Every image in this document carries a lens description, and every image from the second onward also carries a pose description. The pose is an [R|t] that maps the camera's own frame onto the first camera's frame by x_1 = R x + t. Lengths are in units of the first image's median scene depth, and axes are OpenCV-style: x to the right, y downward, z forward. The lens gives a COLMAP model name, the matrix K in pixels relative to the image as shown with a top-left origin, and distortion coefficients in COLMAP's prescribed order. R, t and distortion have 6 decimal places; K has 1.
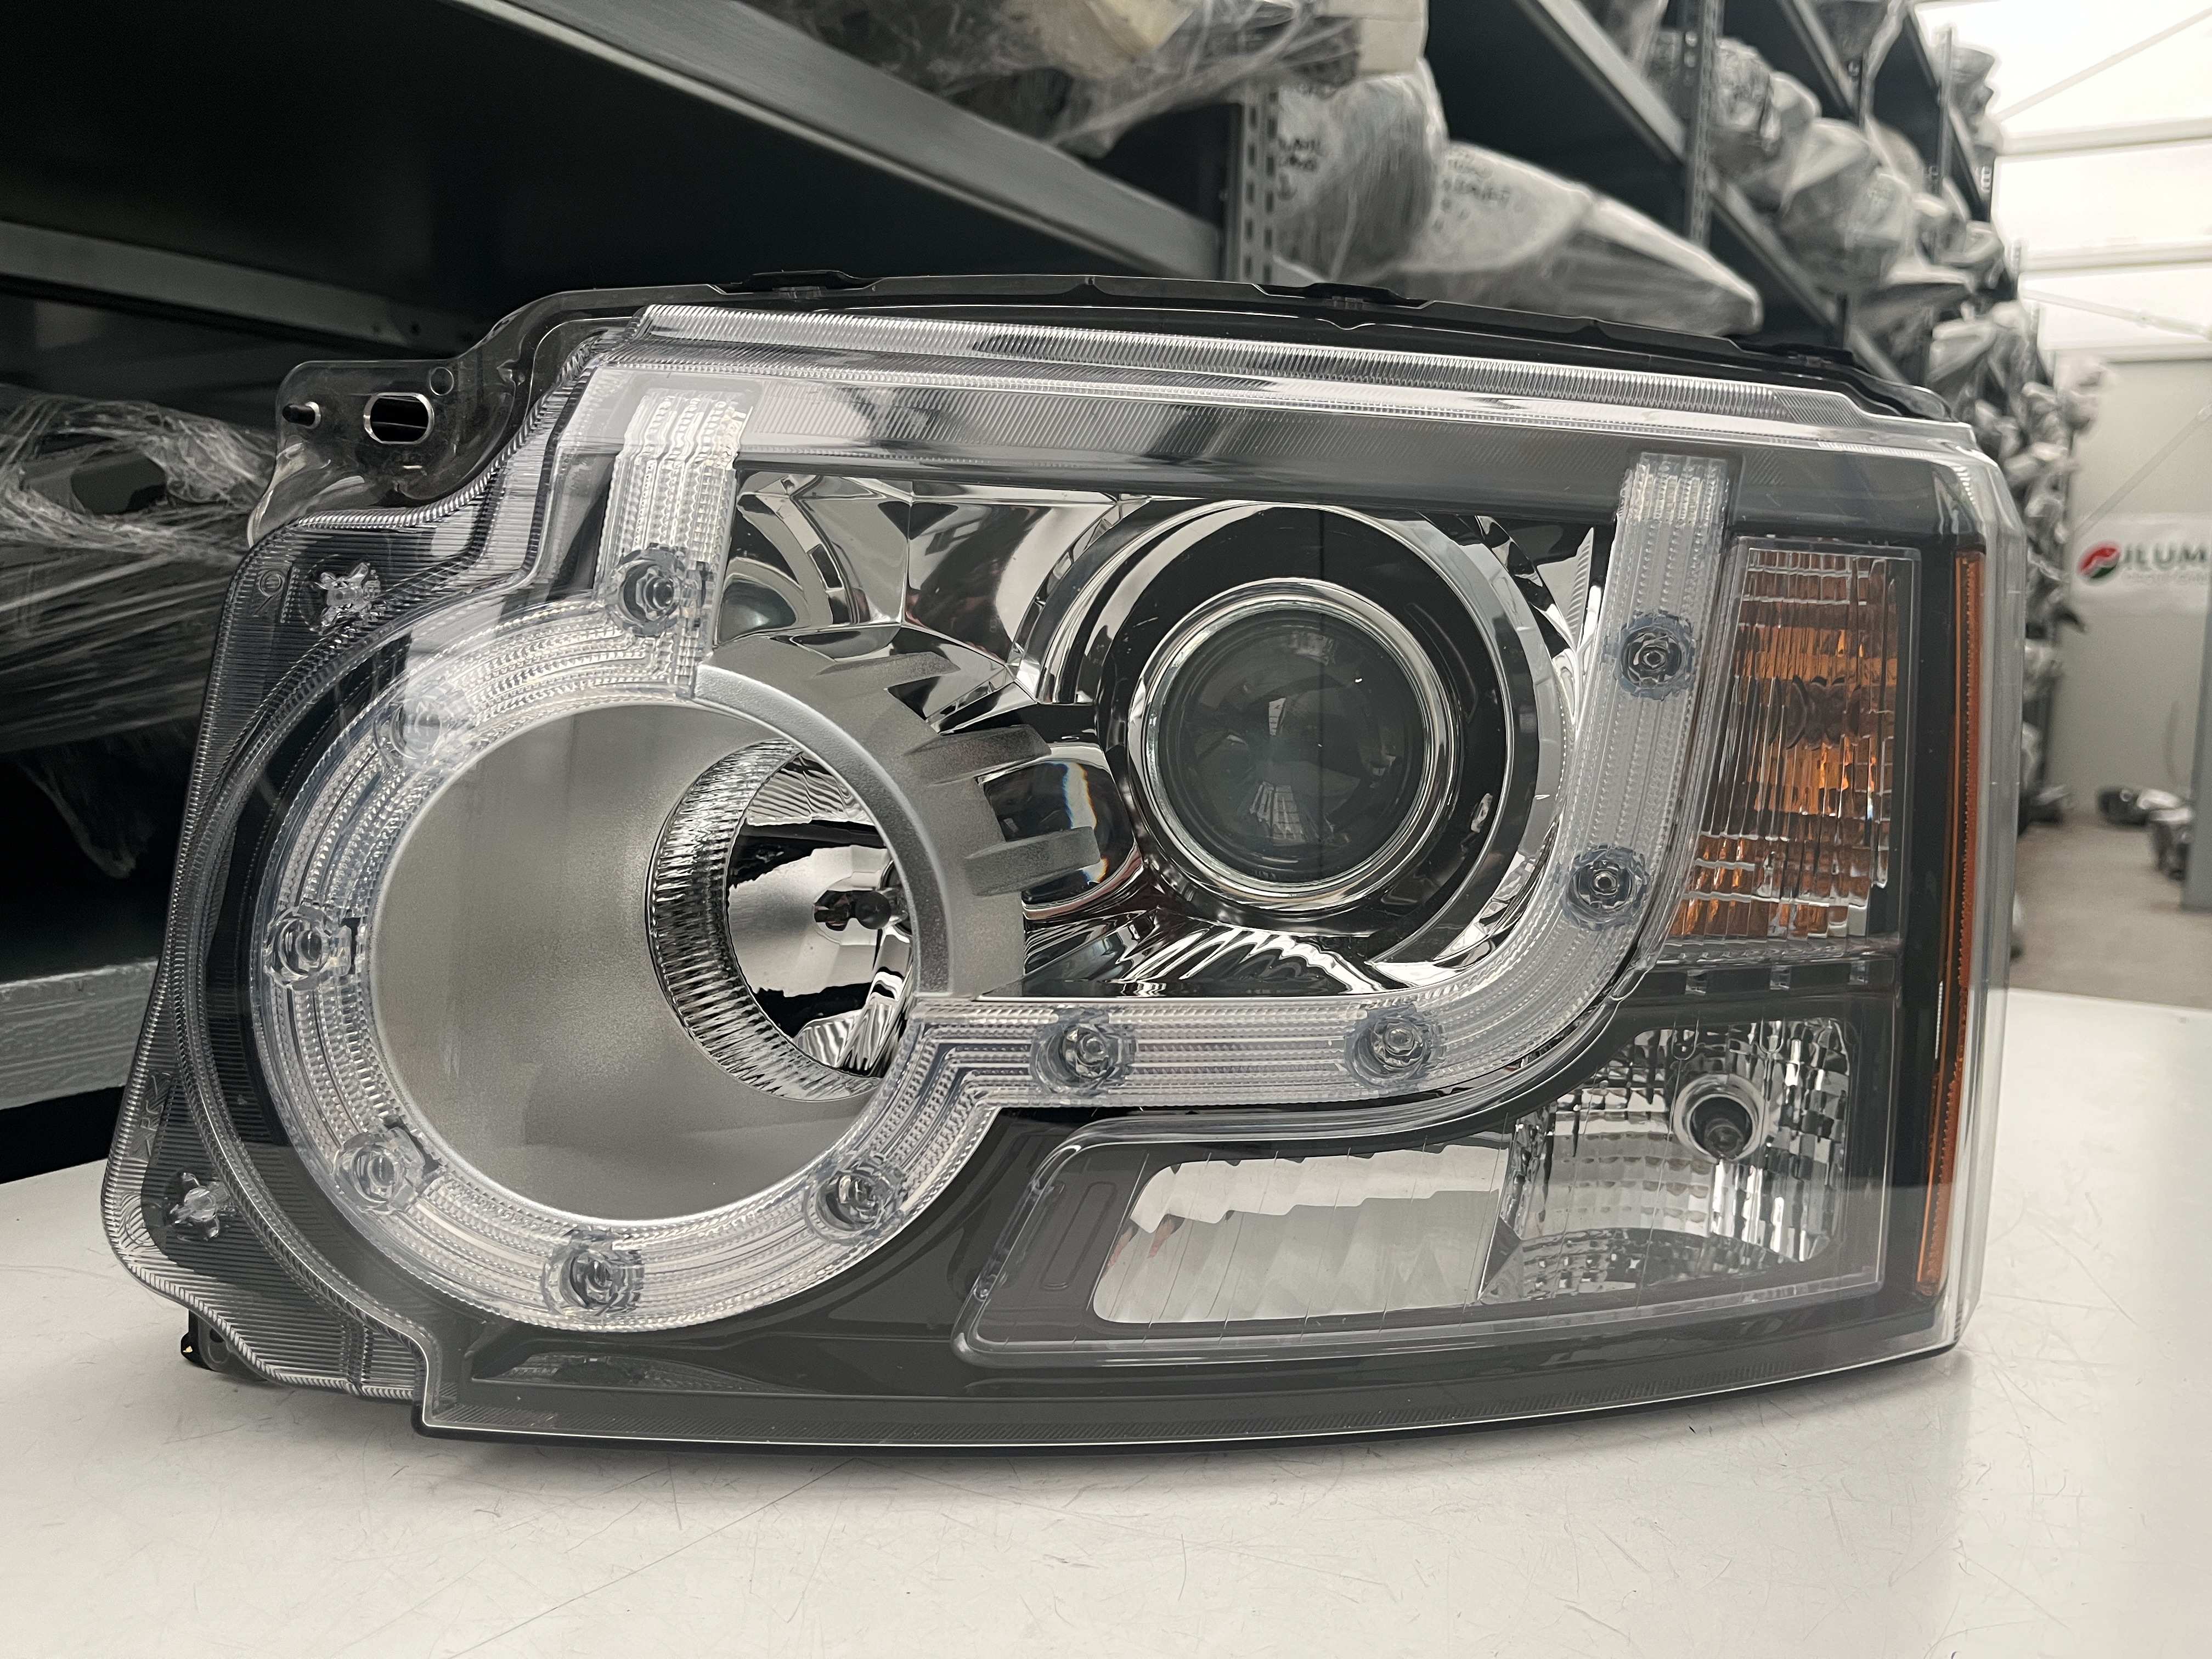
lens RADIAL K [[1685.0, 0, 1106.0], [0, 1685.0, 829.5], [0, 0, 1]] dist [0.079687, -0.121320]
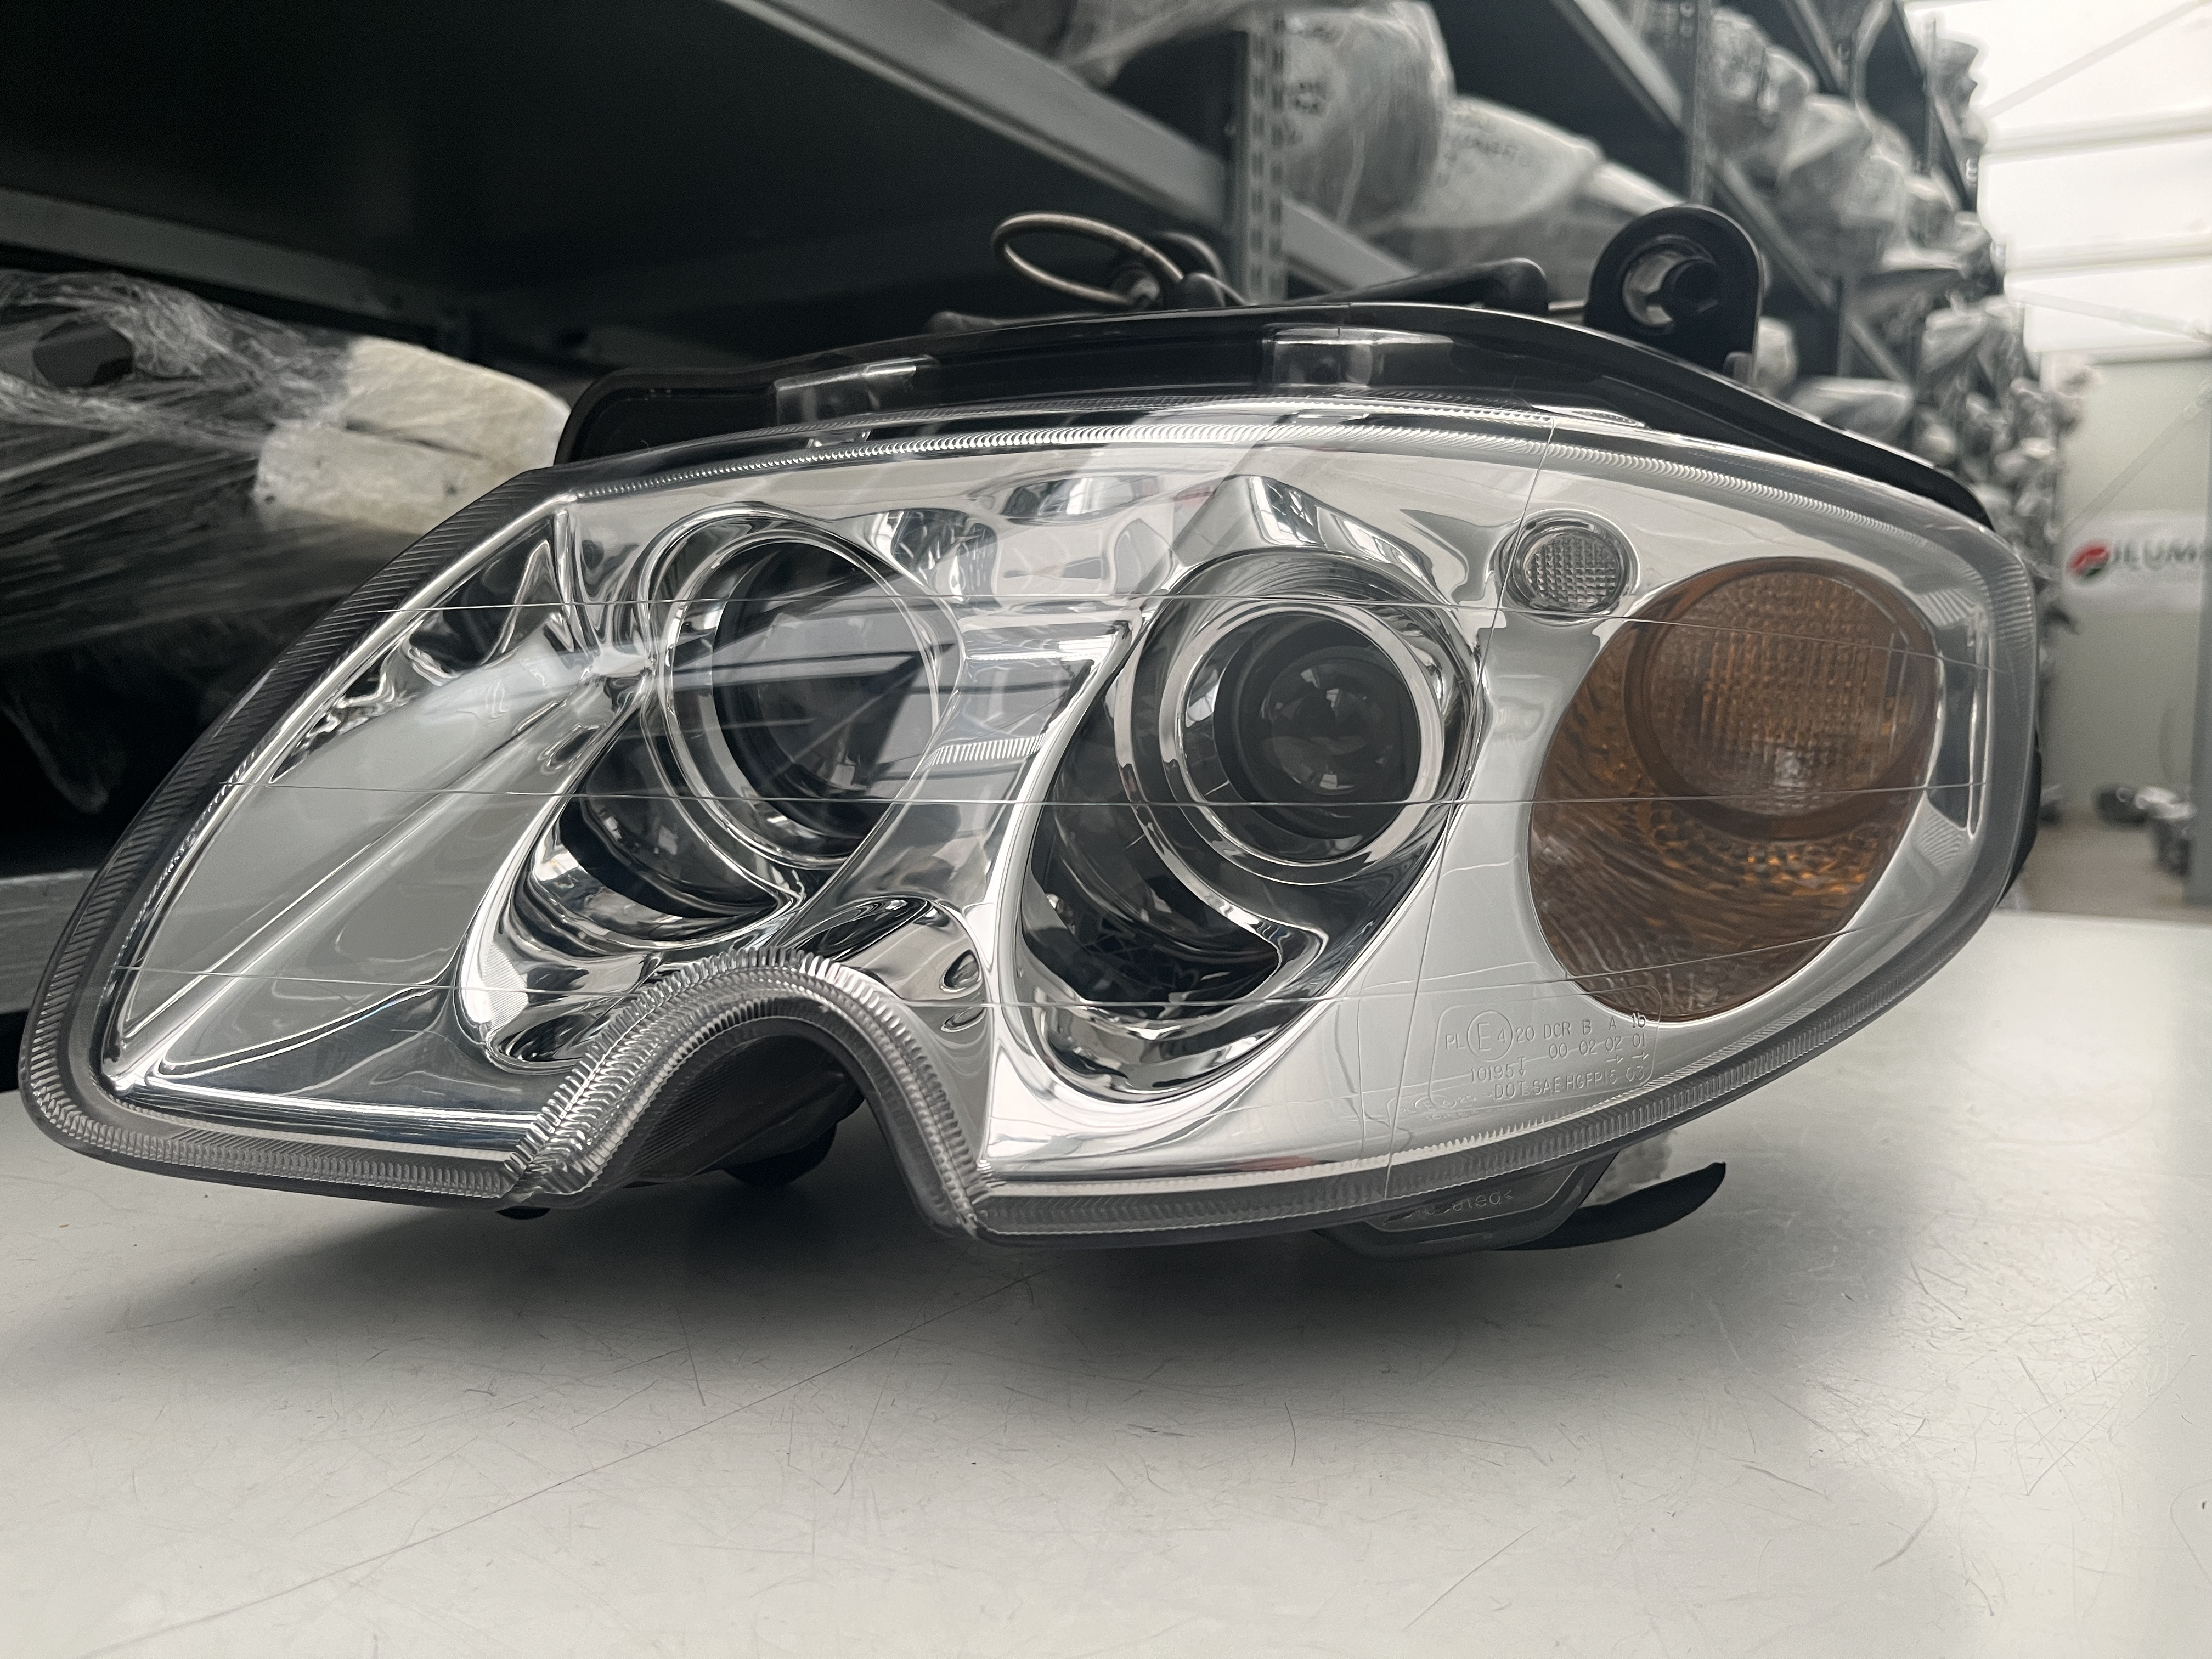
lens RADIAL K [[1691.6, 0, 1106.0], [0, 1691.6, 829.5], [0, 0, 1]] dist [0.089673, -0.144462]
pose [[0.999810, -0.018561, 0.006024, -0.008795], [0.018654, 0.999703, -0.015671, 0.023220], [-0.005731, 0.015781, 0.999859, 0.019052]]
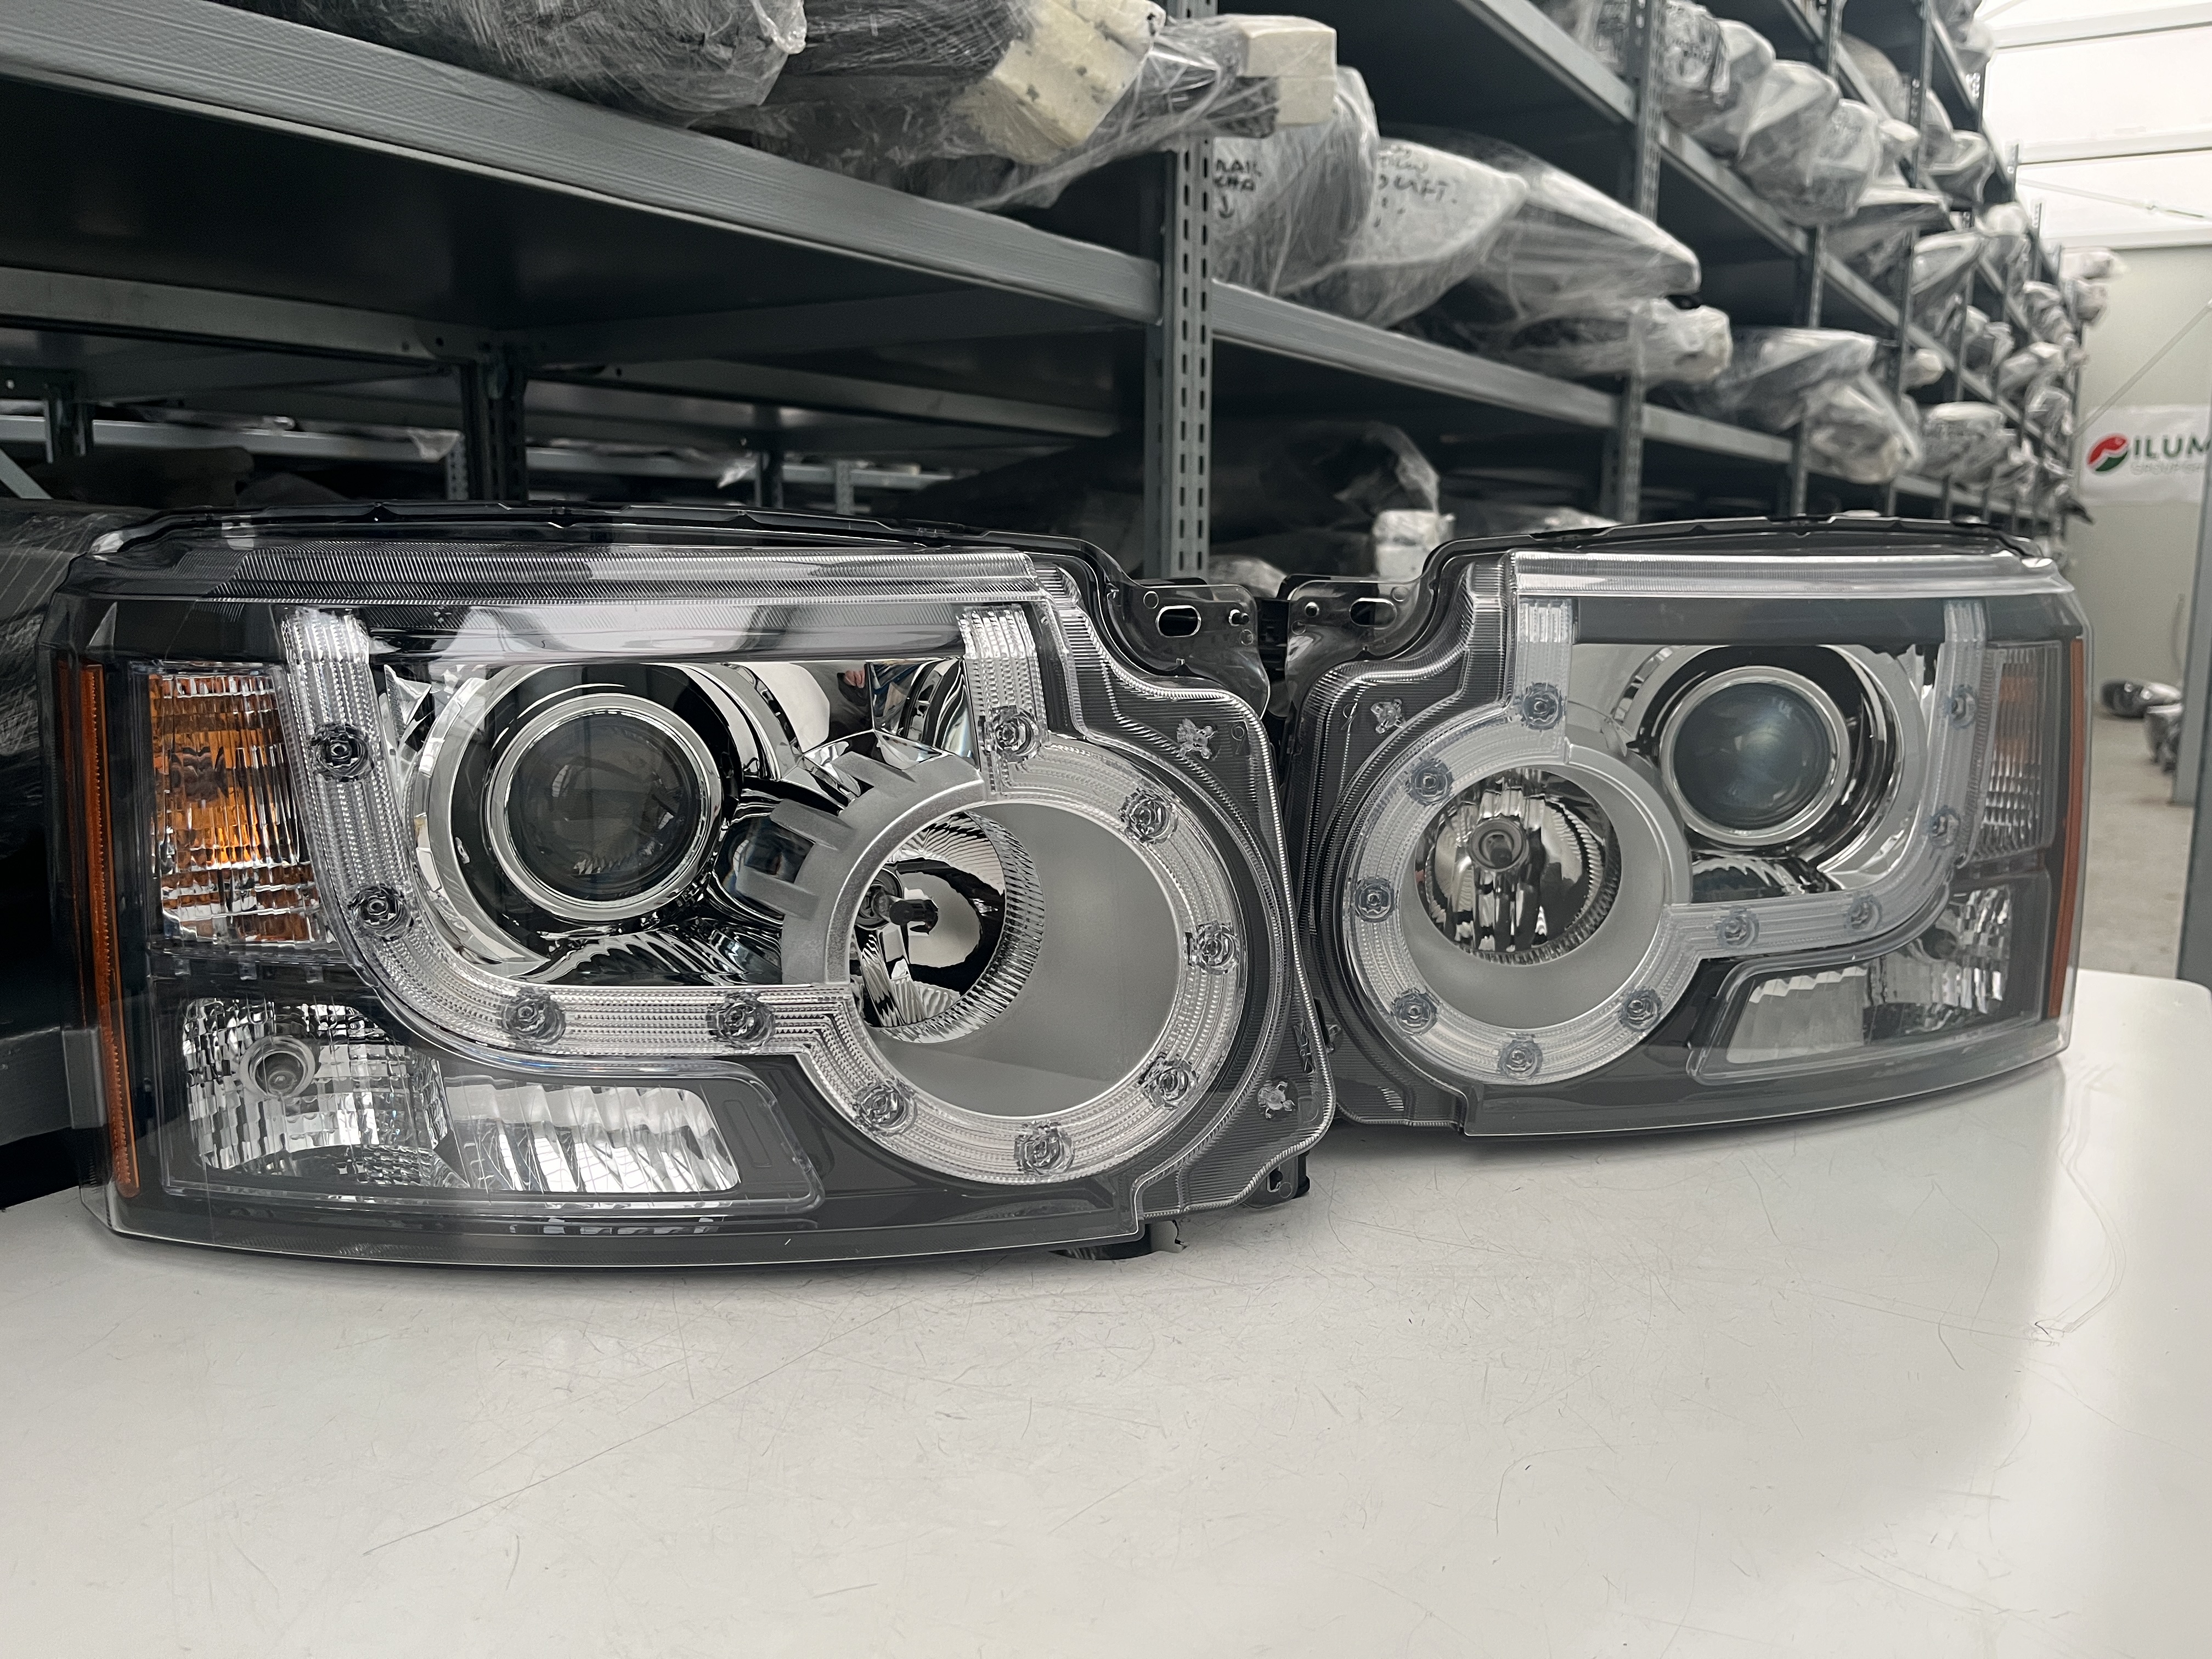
lens RADIAL K [[1685.0, 0, 1106.0], [0, 1685.0, 829.5], [0, 0, 1]] dist [0.079687, -0.121320]
pose [[0.999768, -0.017805, -0.012163, 0.022742], [0.018475, 0.998178, 0.057435, -0.027374], [0.011118, -0.057646, 0.998275, -0.077911]]
